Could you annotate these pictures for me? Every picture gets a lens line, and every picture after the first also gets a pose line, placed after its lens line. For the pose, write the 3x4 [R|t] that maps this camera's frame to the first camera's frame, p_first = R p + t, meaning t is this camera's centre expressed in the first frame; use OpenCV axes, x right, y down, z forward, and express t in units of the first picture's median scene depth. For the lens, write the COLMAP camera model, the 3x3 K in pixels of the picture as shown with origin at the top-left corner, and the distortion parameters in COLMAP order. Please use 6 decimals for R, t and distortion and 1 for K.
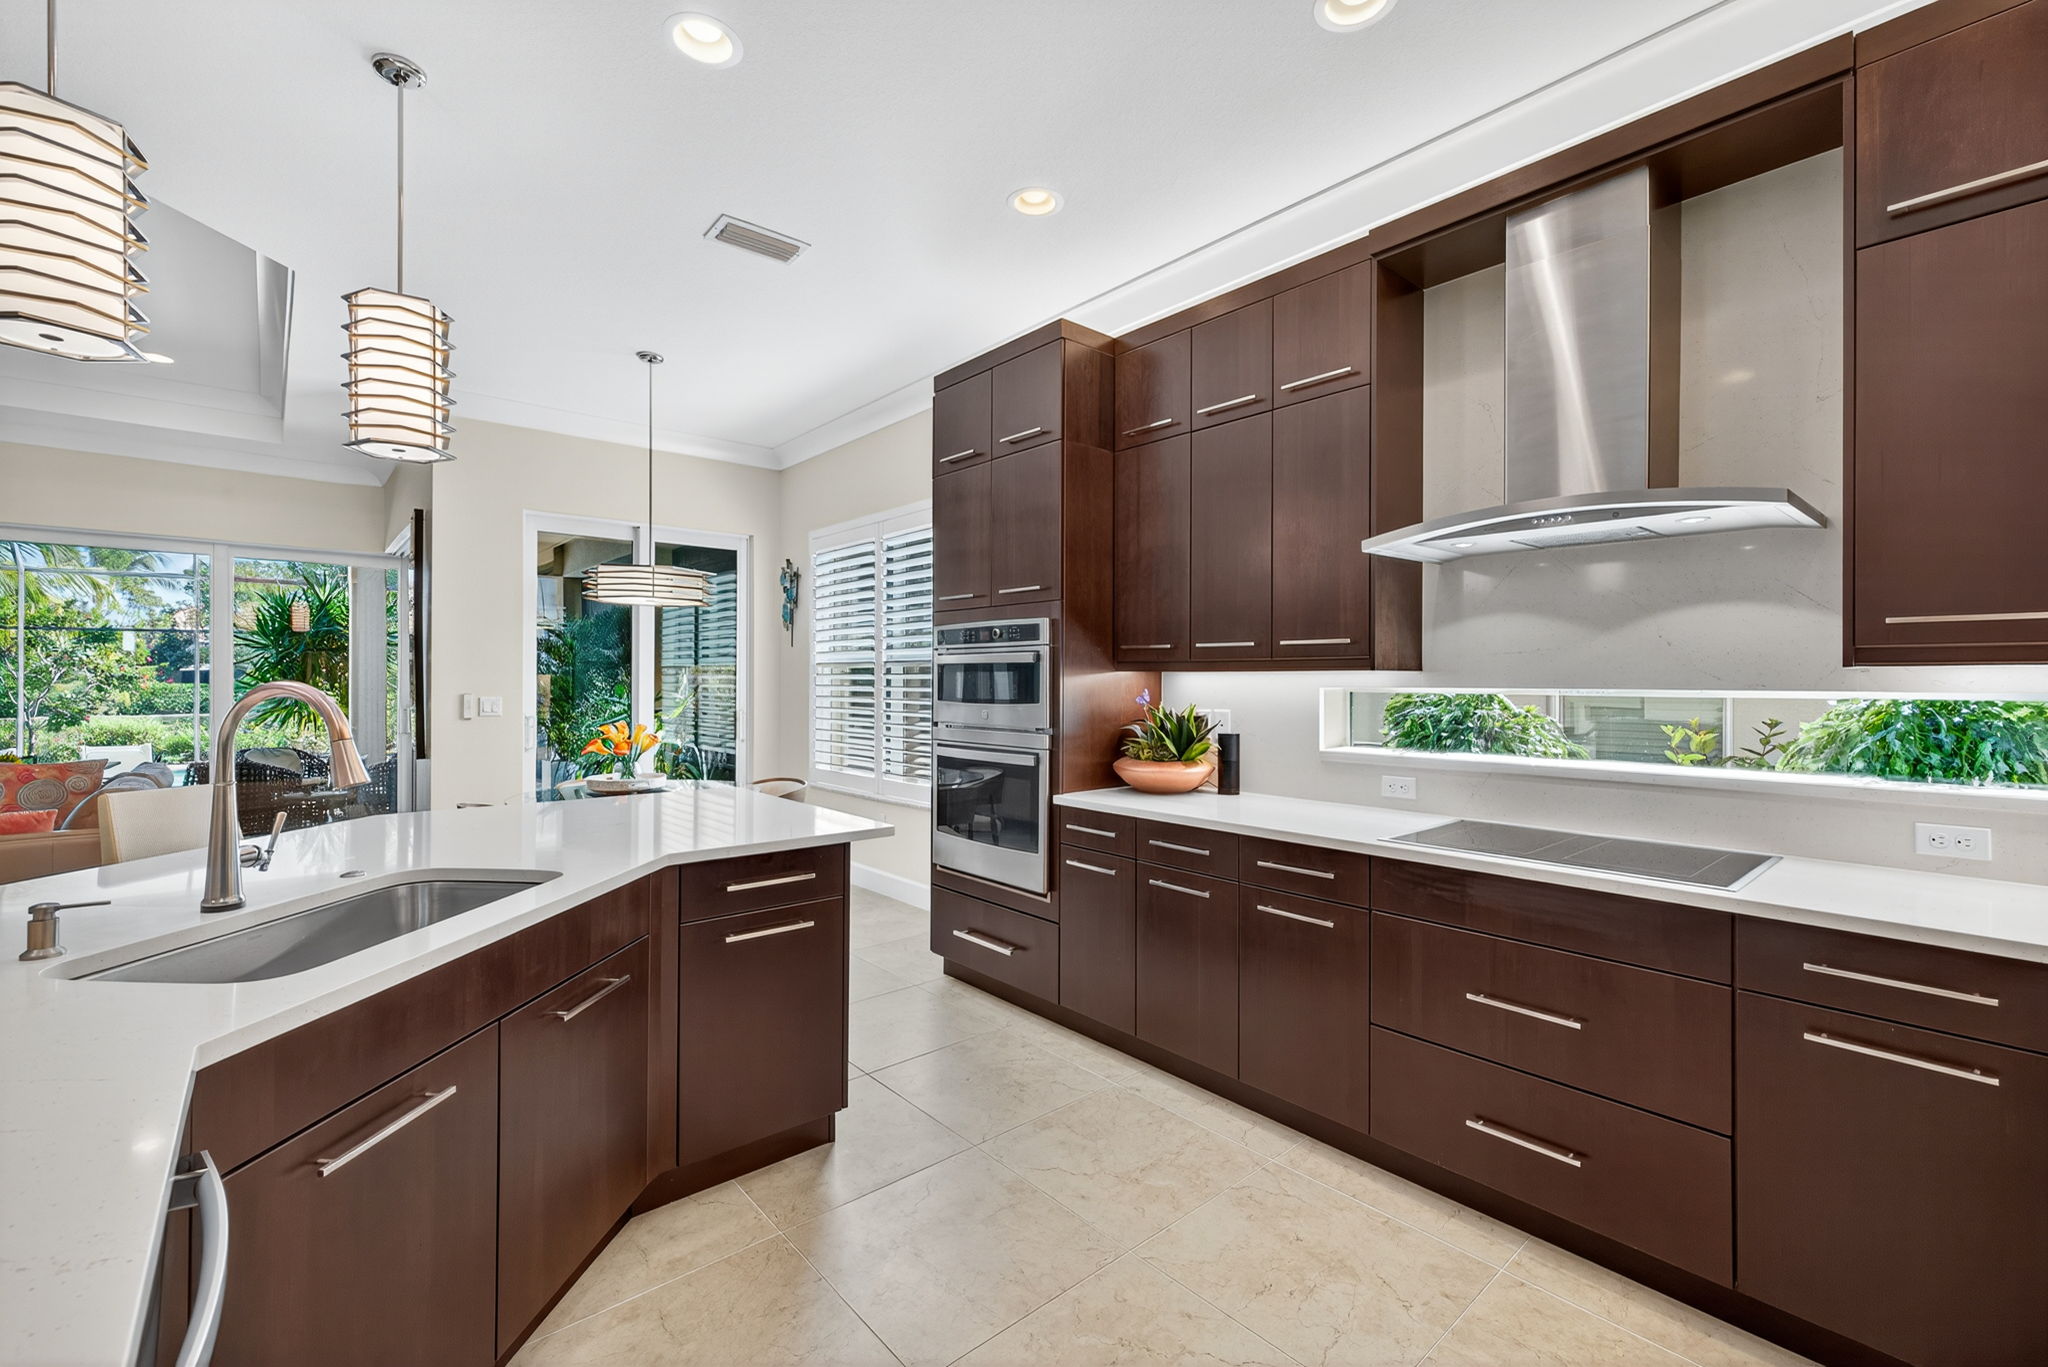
lens RADIAL K [[858.1, 0, 1022.5], [0, 858.1, 680.9], [0, 0, 1]] dist [0.009188, 0.000483]
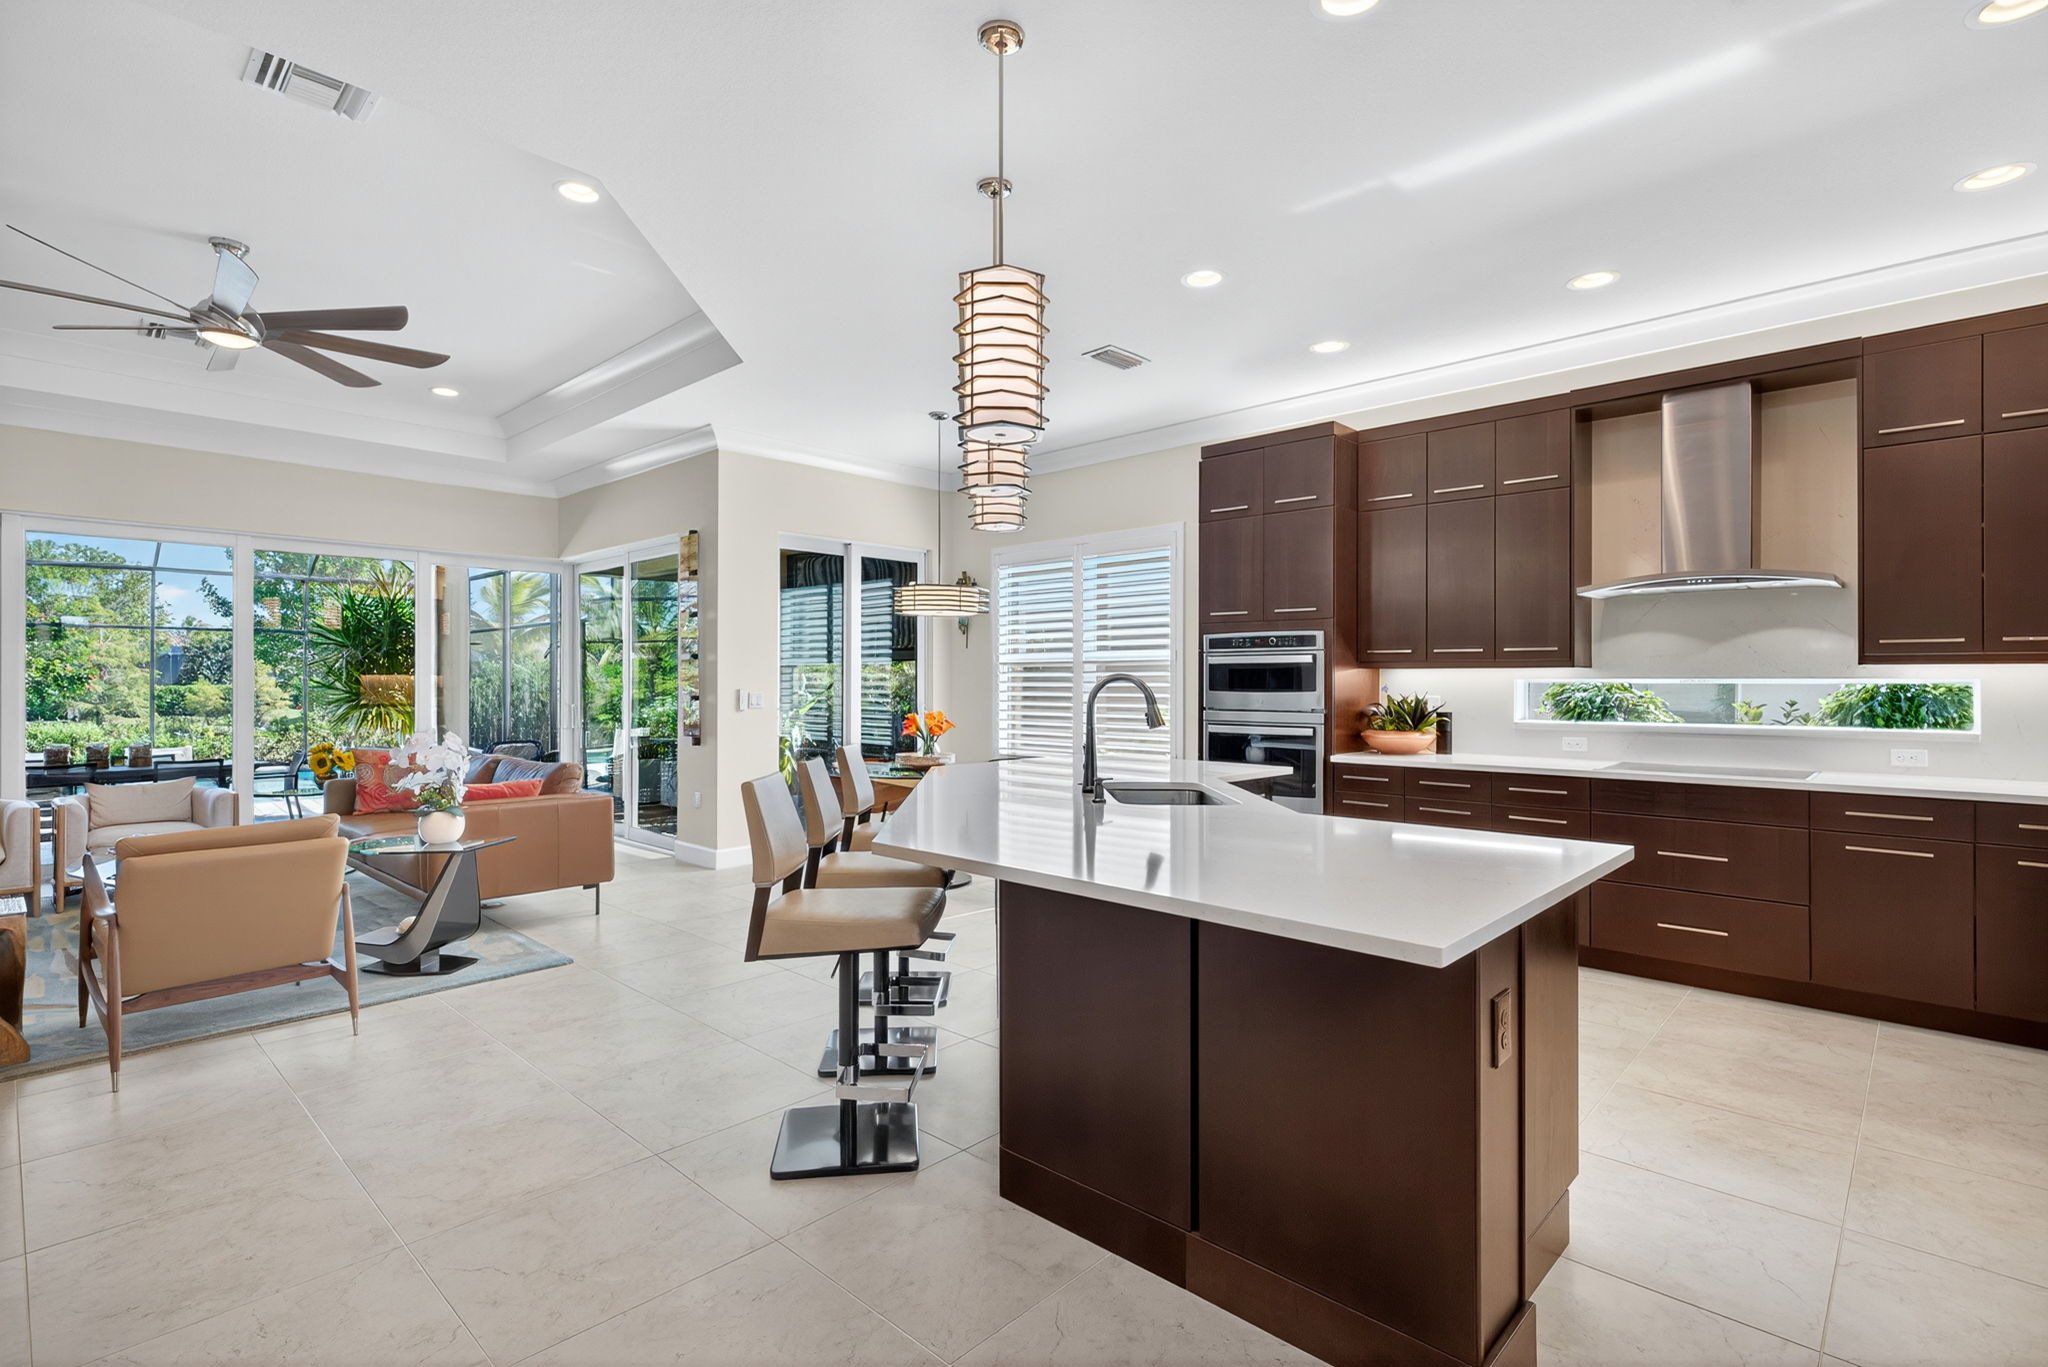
lens RADIAL K [[966.0, 0, 1013.1], [0, 966.0, 681.2], [0, 0, 1]] dist [0.002116, 0.000266]
pose [[0.995743, -0.002021, 0.092152, -0.633746], [0.002092, 0.999998, -0.000668, 0.009906], [-0.092150, 0.000858, 0.995745, -0.547208]]
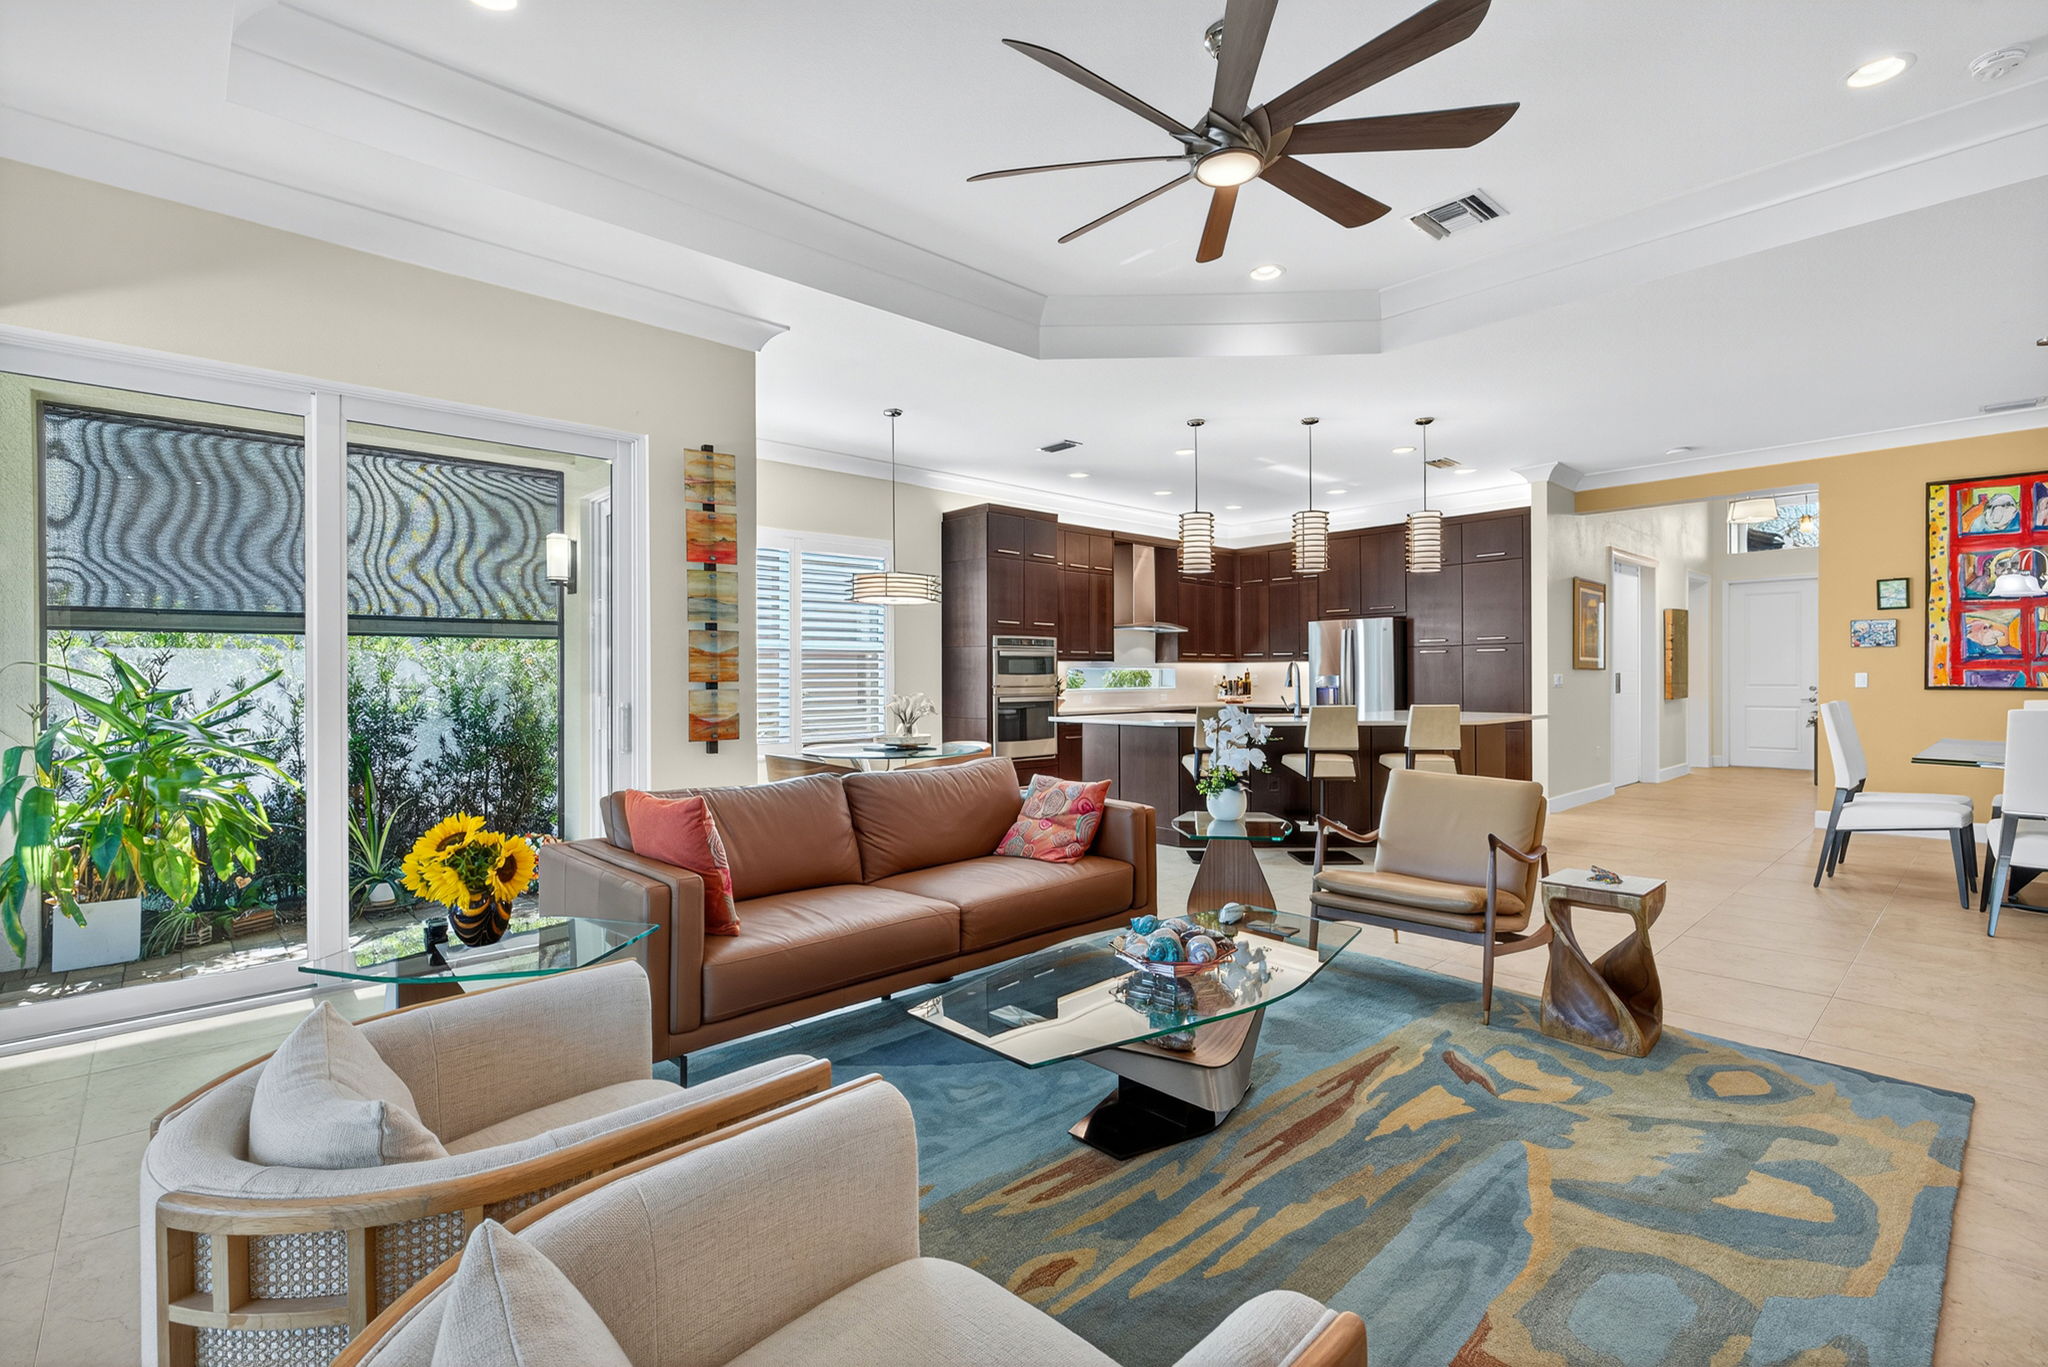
lens RADIAL K [[927.3, 0, 1017.8], [0, 927.3, 679.5], [0, 0, 1]] dist [-0.003597, -0.000430]
pose [[-0.026022, -0.003628, 0.999655, -2.560448], [0.005884, 0.999976, 0.003783, 0.031884], [-0.999644, 0.005981, -0.026000, 1.178460]]
